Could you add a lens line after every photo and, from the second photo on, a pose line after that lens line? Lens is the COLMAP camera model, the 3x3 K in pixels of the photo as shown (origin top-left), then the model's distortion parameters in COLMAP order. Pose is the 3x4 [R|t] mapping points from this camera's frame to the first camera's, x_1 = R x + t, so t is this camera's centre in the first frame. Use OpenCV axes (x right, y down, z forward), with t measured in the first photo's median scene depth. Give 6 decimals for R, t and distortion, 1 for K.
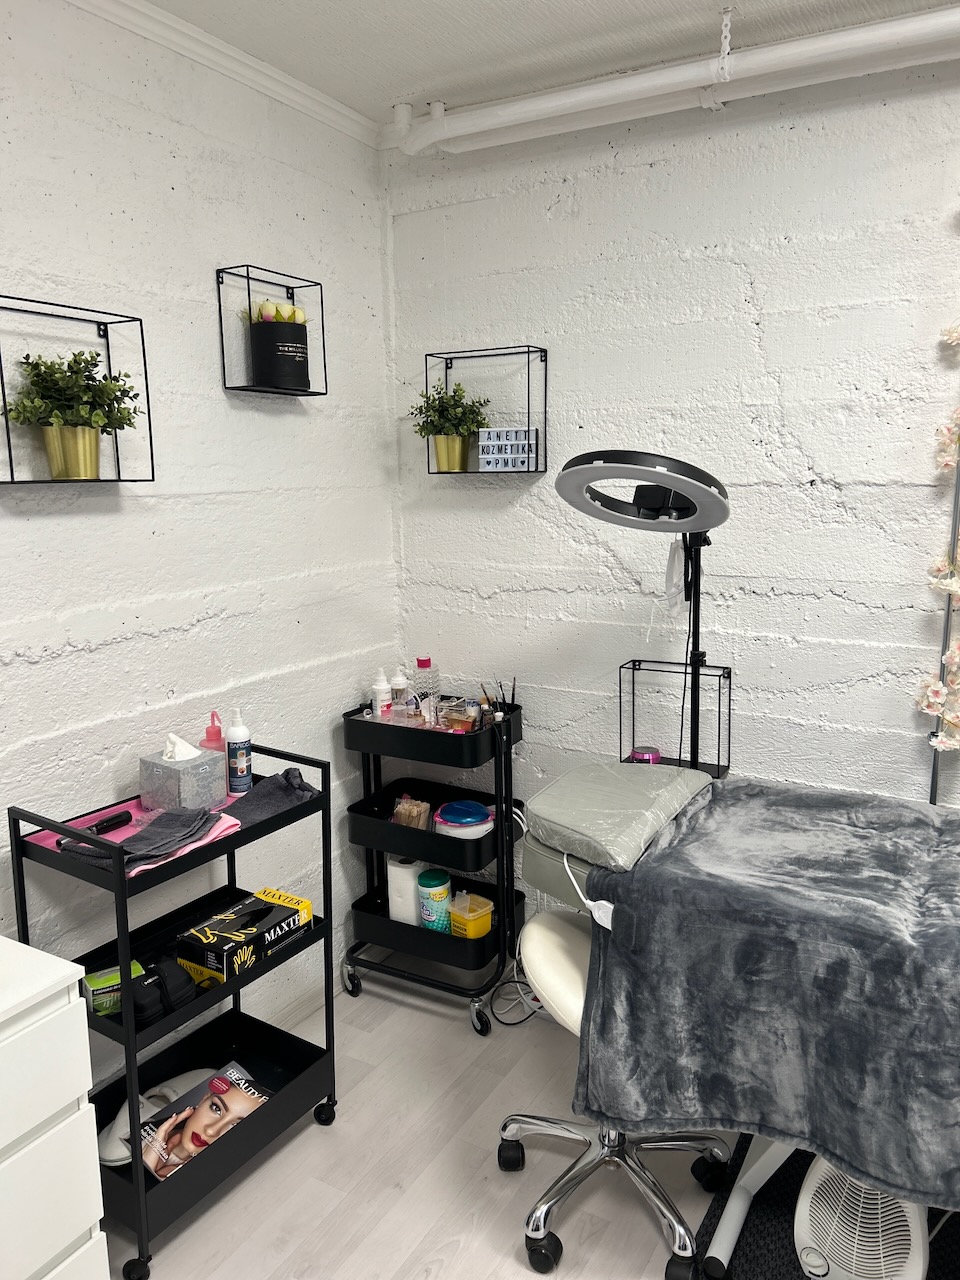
lens RADIAL K [[951.6, 0, 487.6], [0, 951.6, 647.6], [0, 0, 1]] dist [0.045713, -0.052035]
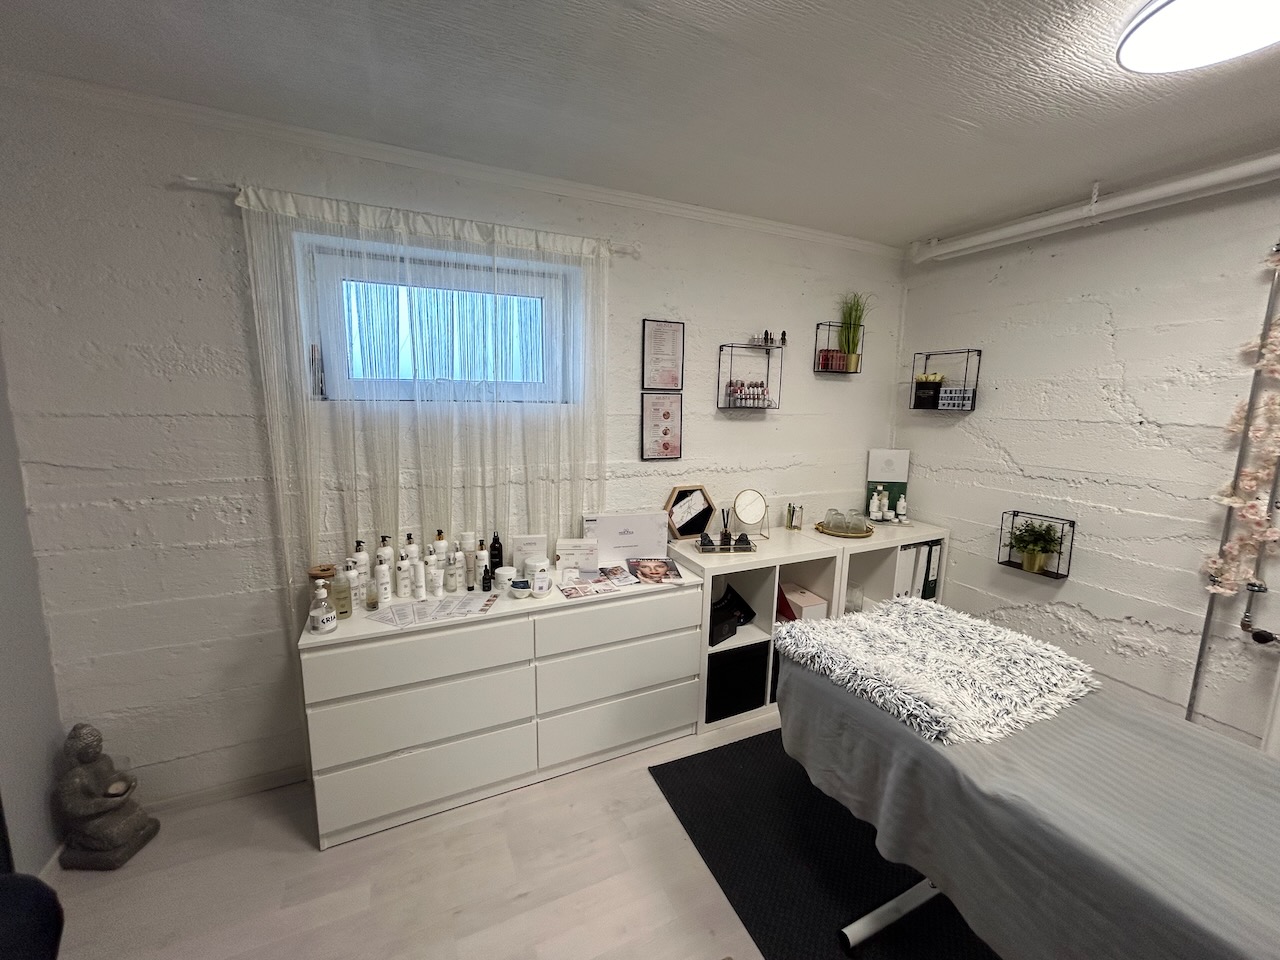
lens RADIAL K [[470.8, 0, 640.2], [0, 470.8, 466.4], [0, 0, 1]] dist [0.000811, 0.000090]
pose [[0.803139, 0.106752, -0.586149, 0.083980], [-0.134698, 0.990878, -0.004100, 0.026437], [0.580365, 0.082247, 0.810193, -0.174045]]
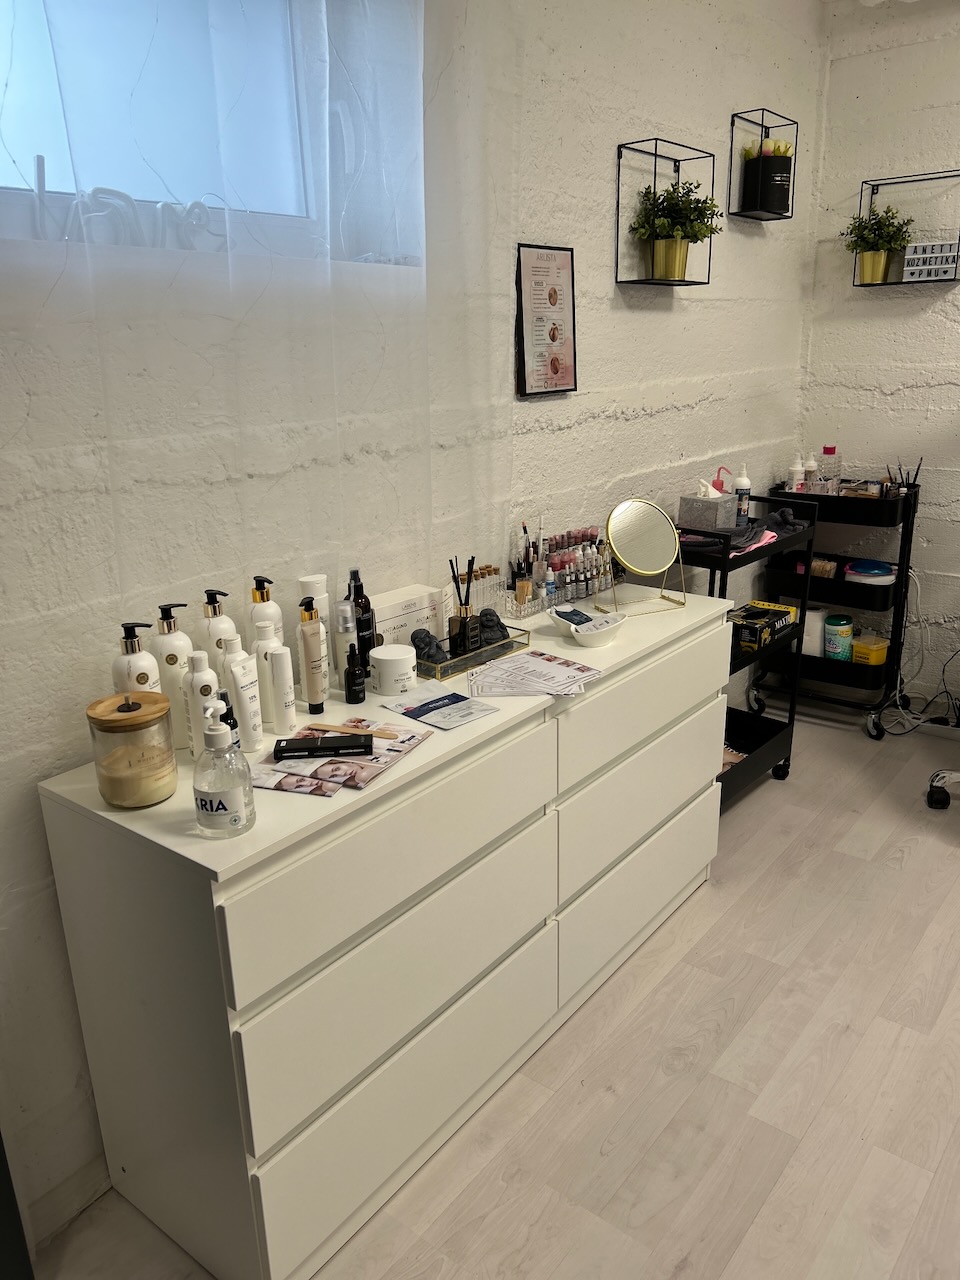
lens RADIAL K [[951.6, 0, 487.6], [0, 951.6, 647.6], [0, 0, 1]] dist [0.045713, -0.052035]
pose [[0.988900, 0.029070, -0.145714, -0.340274], [-0.010699, 0.992060, 0.125310, 0.127675], [0.148200, -0.122360, 0.981359, -0.324840]]
